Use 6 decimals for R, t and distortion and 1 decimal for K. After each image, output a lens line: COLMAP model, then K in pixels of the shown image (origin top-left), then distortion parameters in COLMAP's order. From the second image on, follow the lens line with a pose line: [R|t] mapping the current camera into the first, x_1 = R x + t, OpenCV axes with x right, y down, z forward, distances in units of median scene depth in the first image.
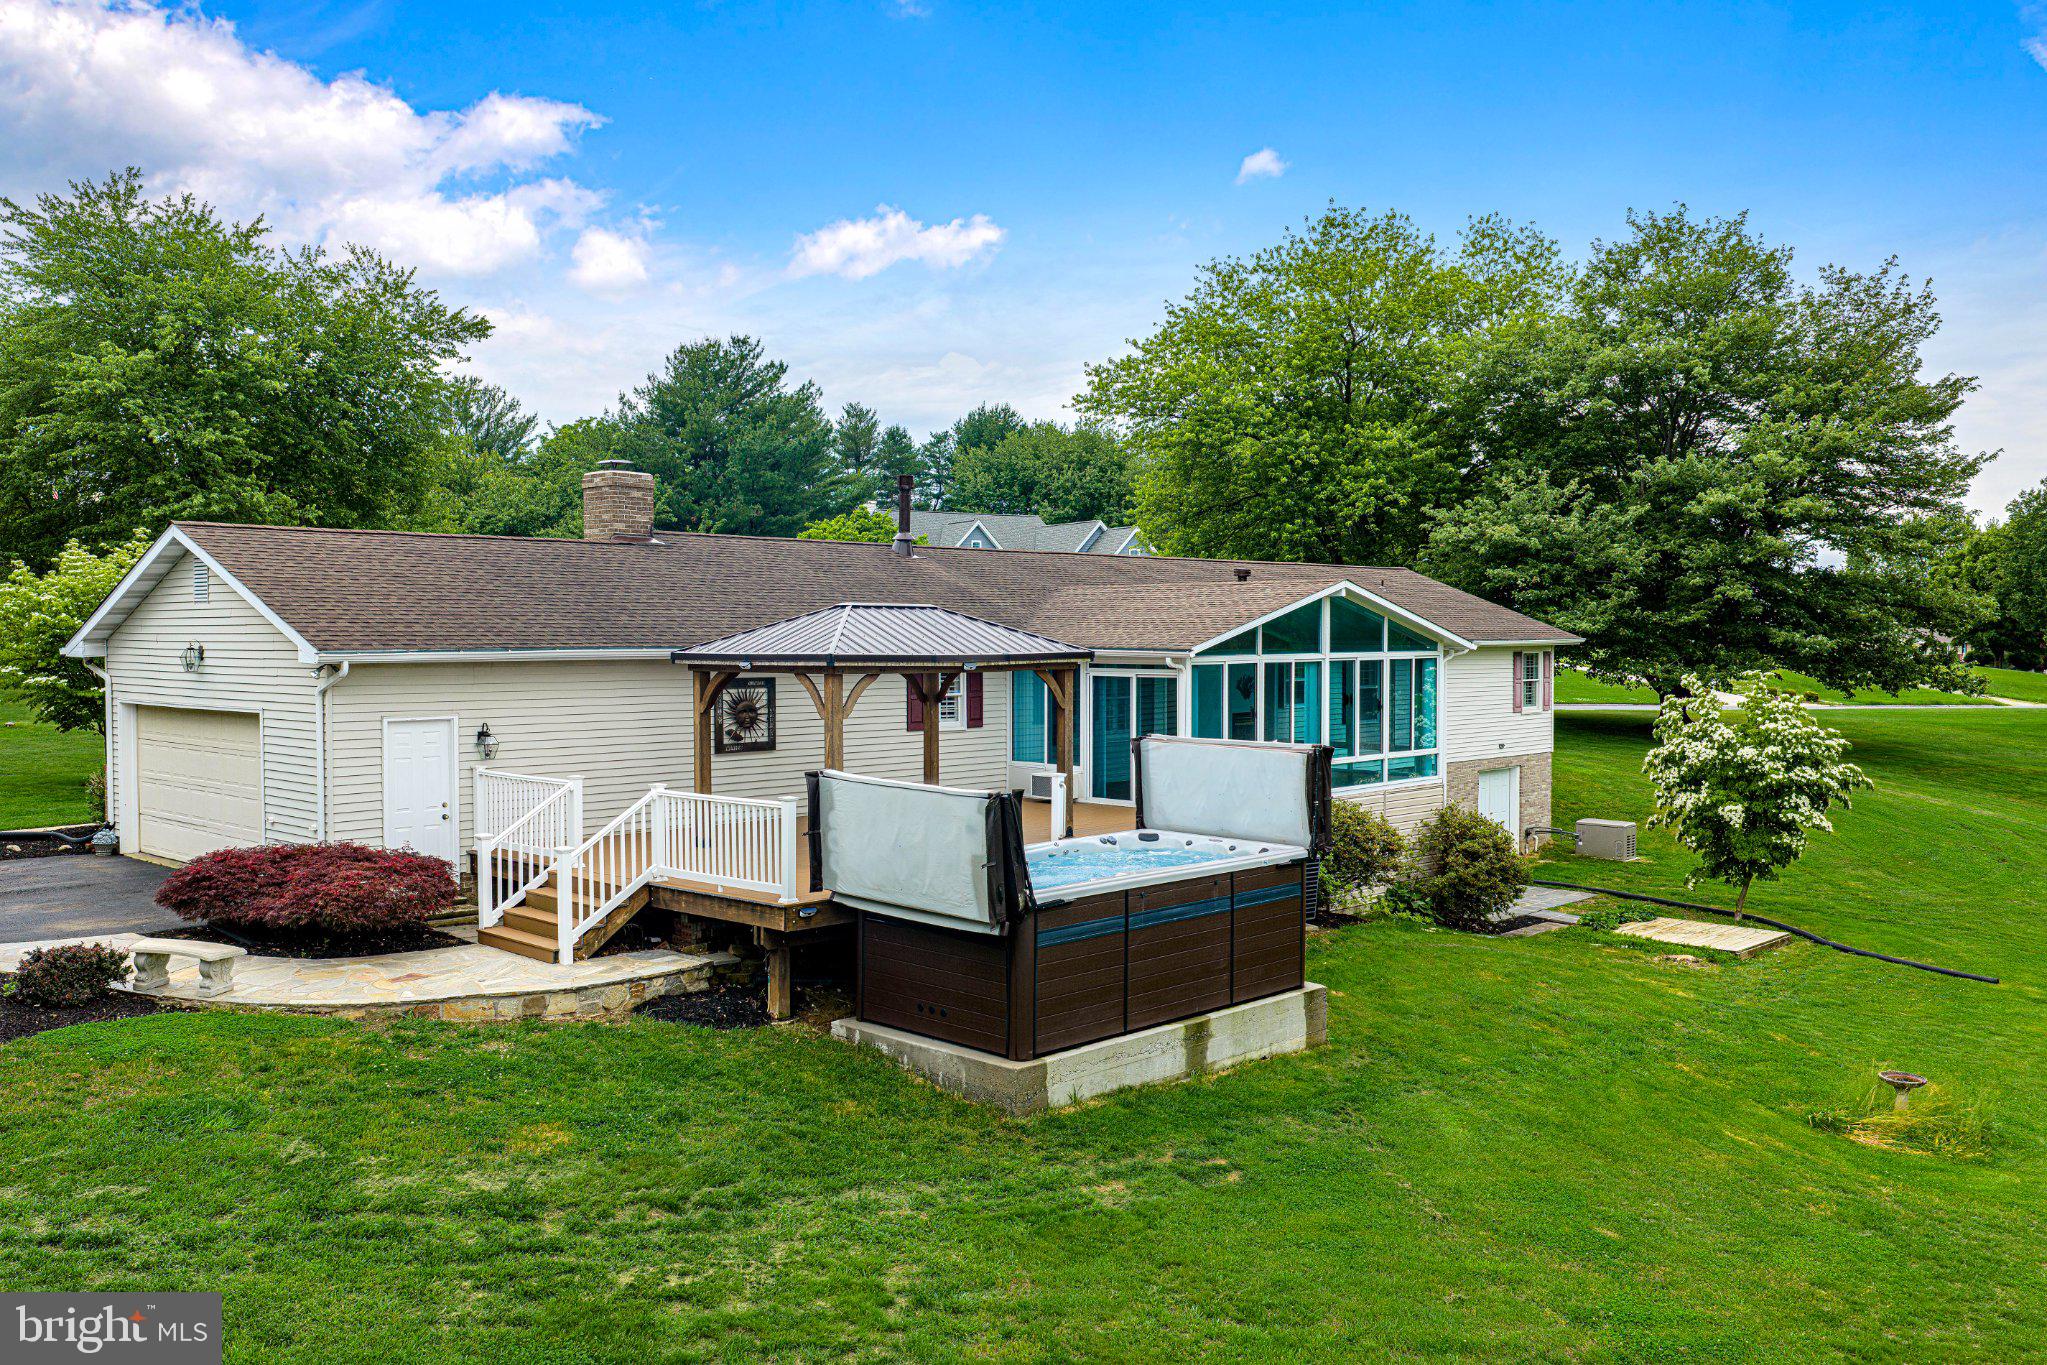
lens RADIAL K [[1693.8, 0, 1023.5], [0, 1693.8, 682.5], [0, 0, 1]] dist [0.020342, -0.033334]
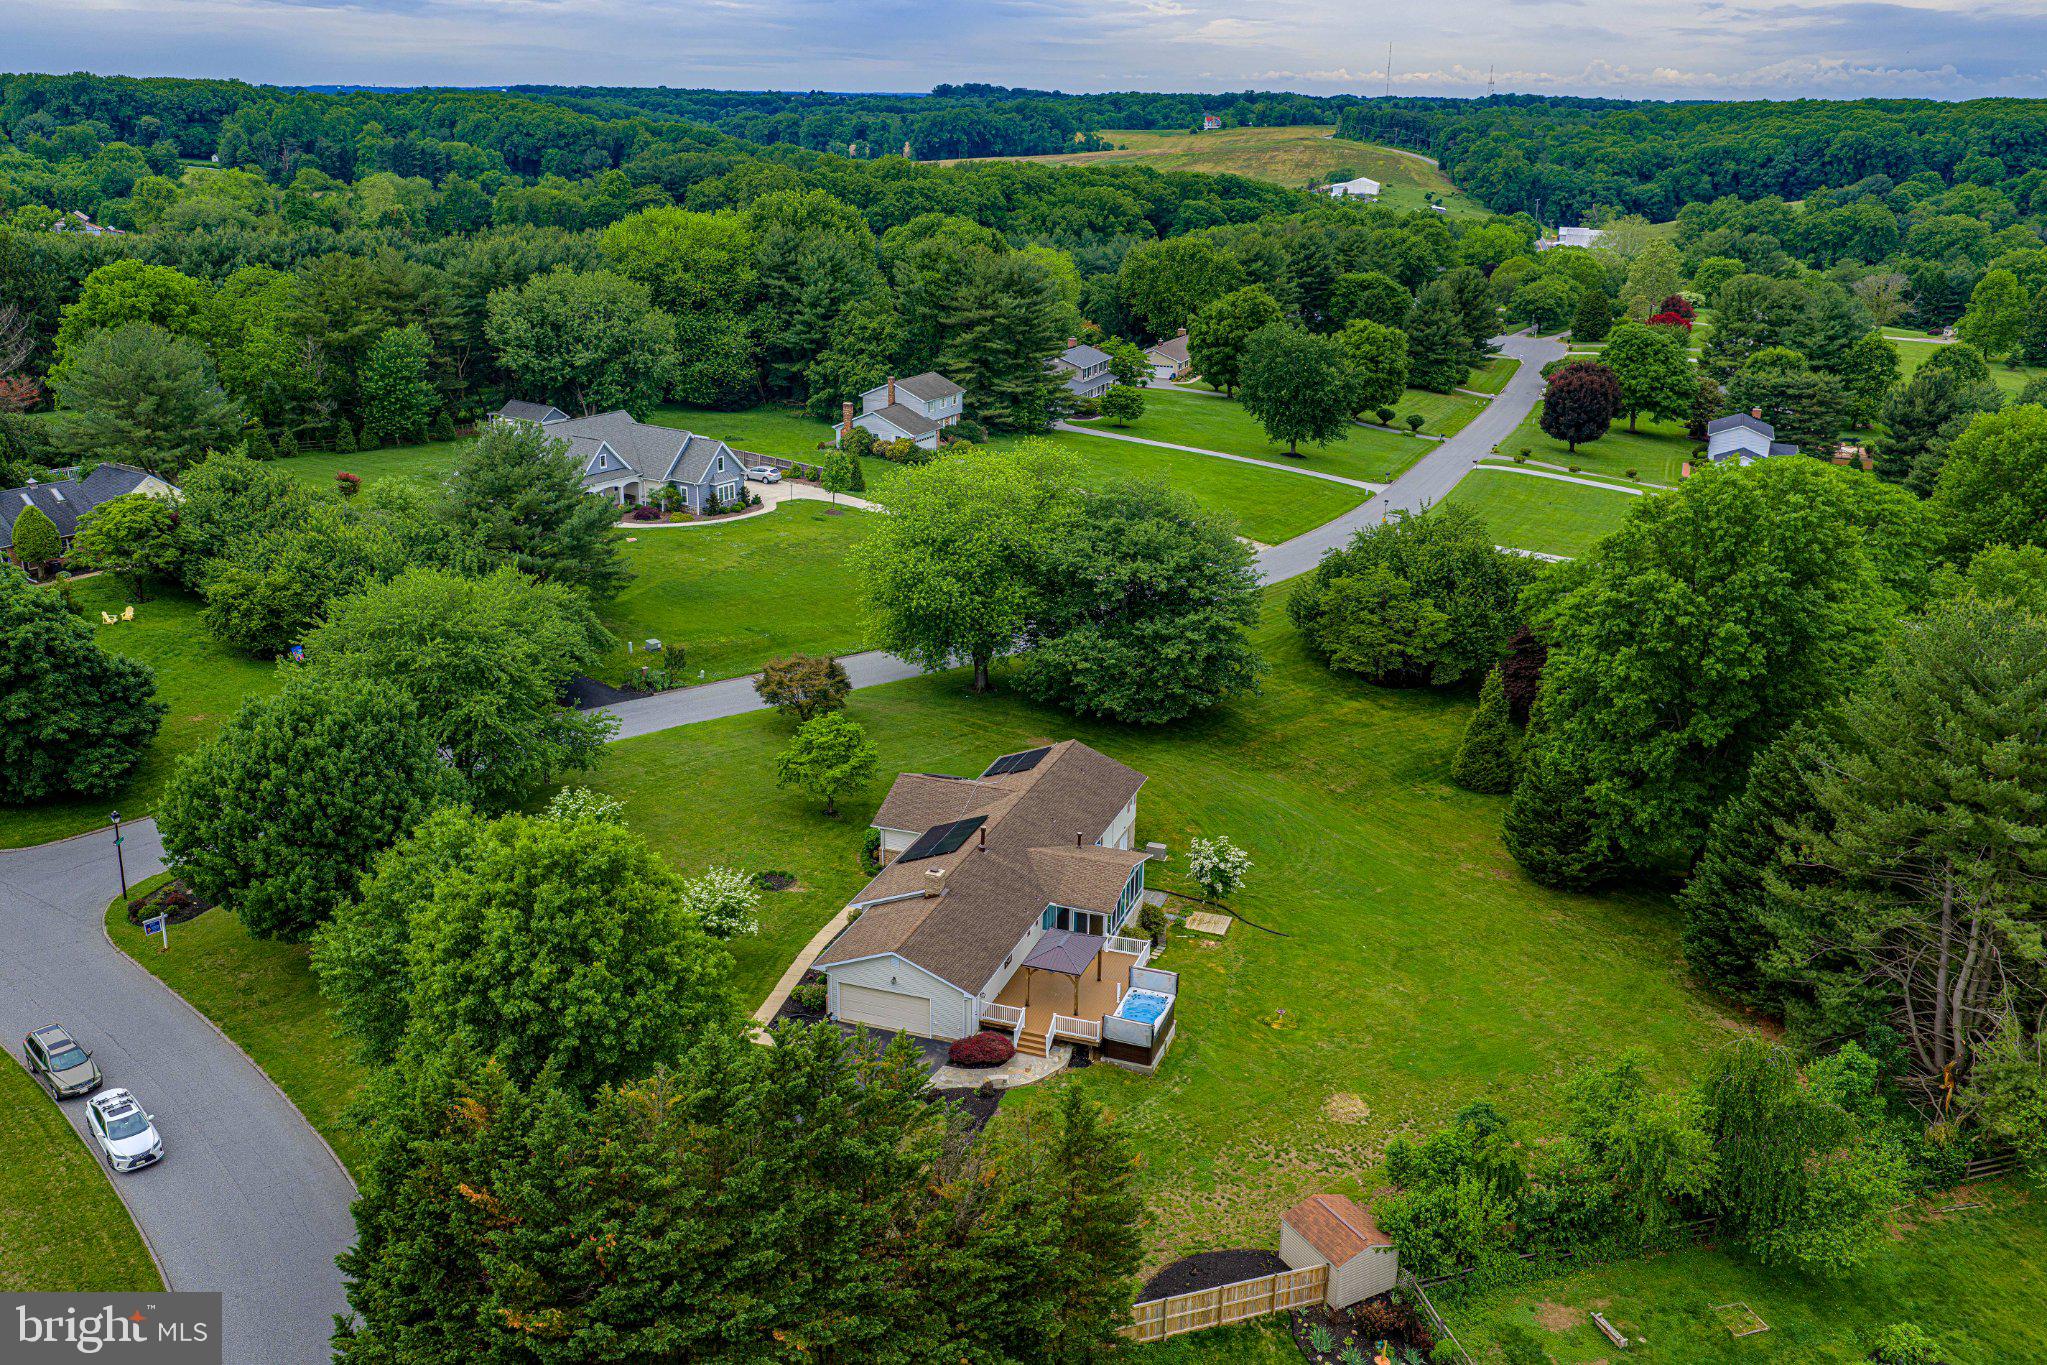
lens RADIAL K [[1693.8, 0, 1023.5], [0, 1693.8, 682.5], [0, 0, 1]] dist [0.020342, -0.033334]
pose [[0.911093, -0.117808, 0.395008, -1.522434], [0.001068, 0.958960, 0.283540, -1.597003], [-0.412200, -0.257910, 0.873827, -2.080576]]
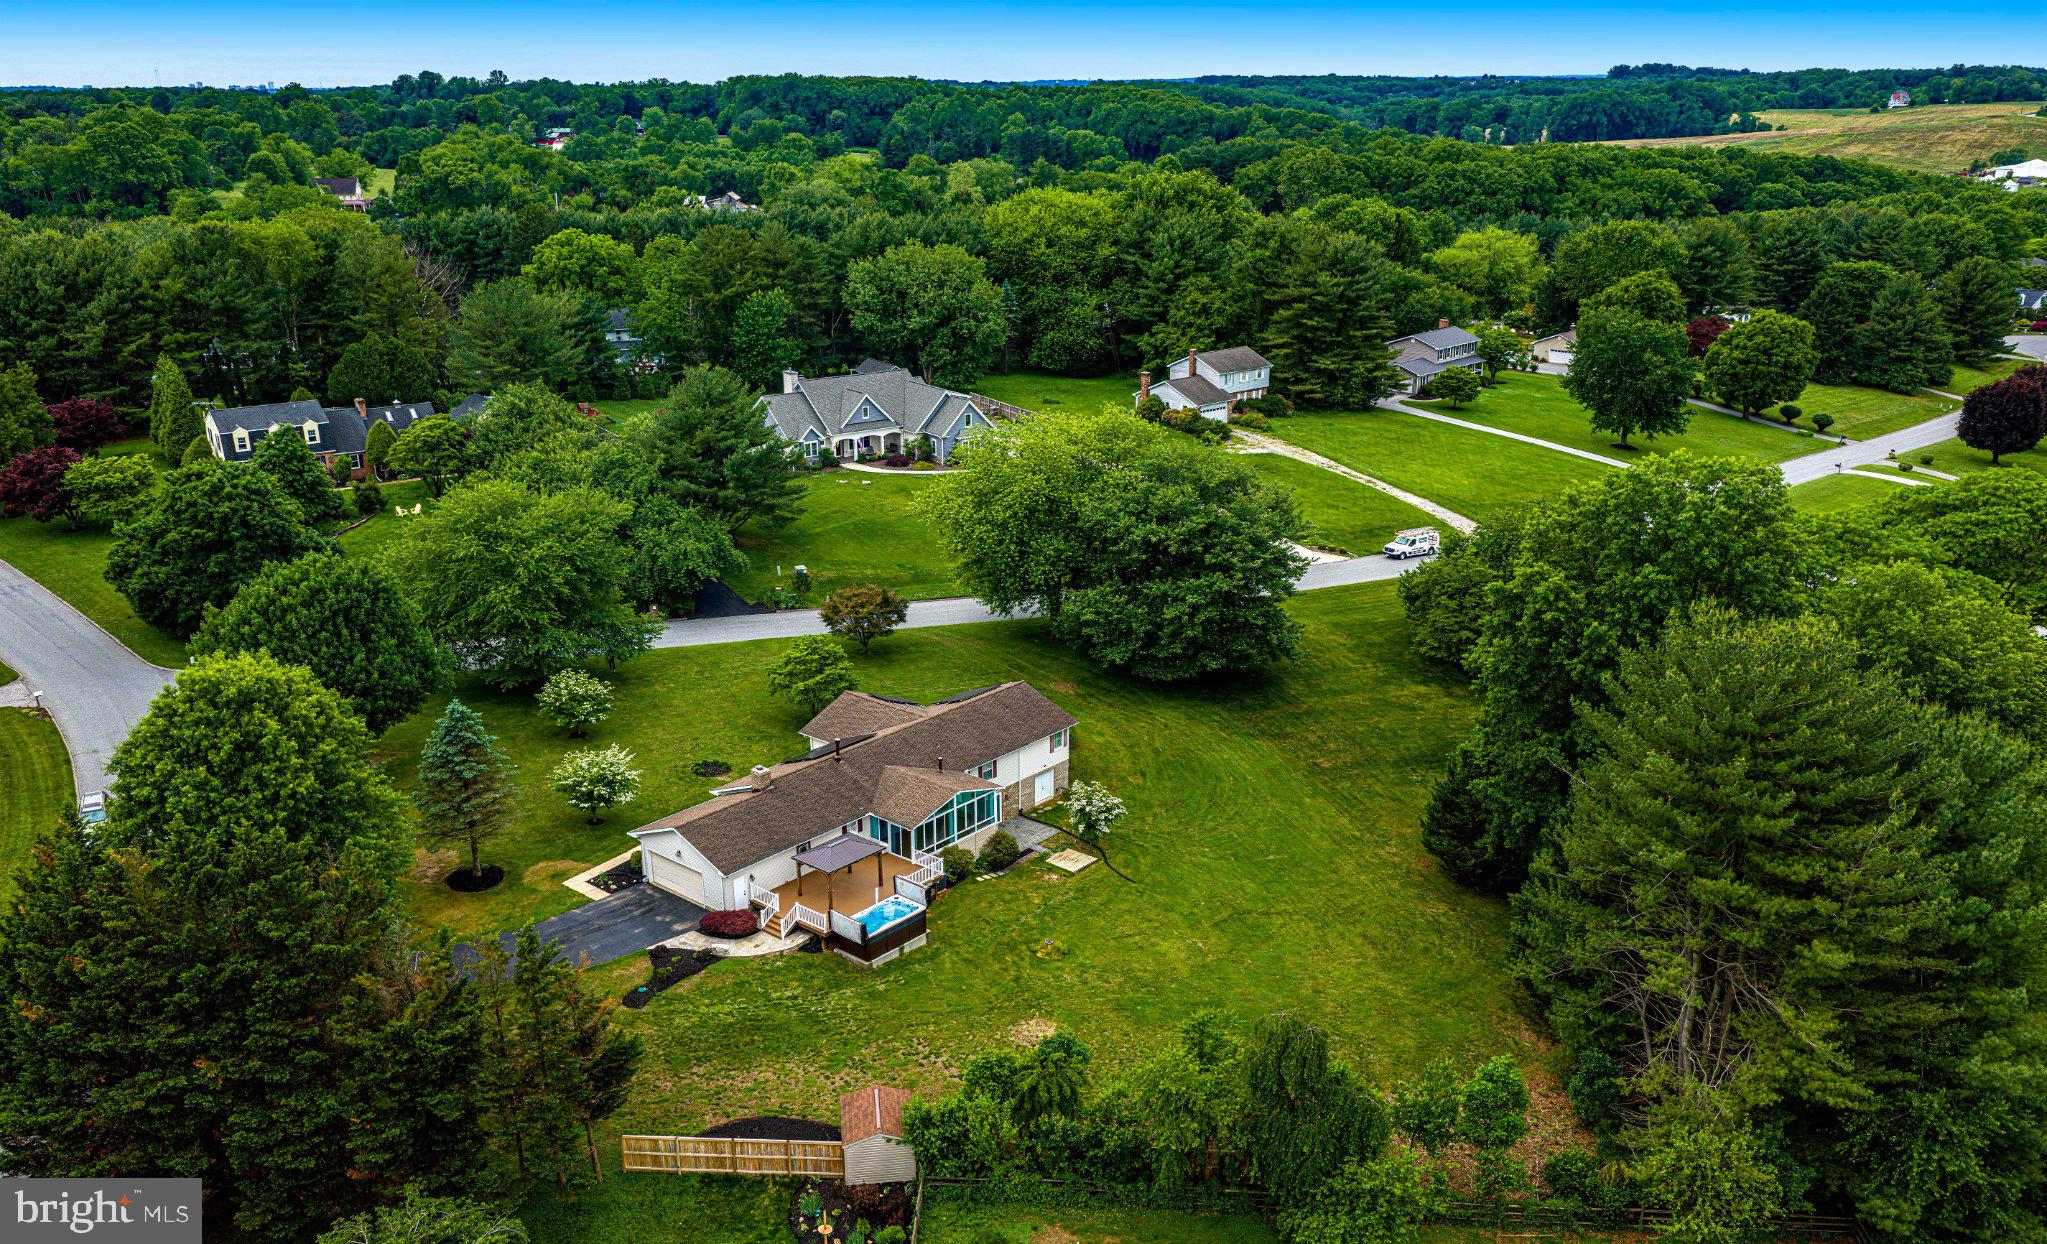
lens RADIAL K [[1630.2, 0, 1022.3], [0, 1630.2, 681.3], [0, 0, 1]] dist [0.020510, -0.031273]
pose [[0.998367, -0.020273, 0.053412, 0.163491], [0.003298, 0.953817, 0.300370, -1.571731], [-0.057035, -0.299704, 0.952326, -2.699921]]
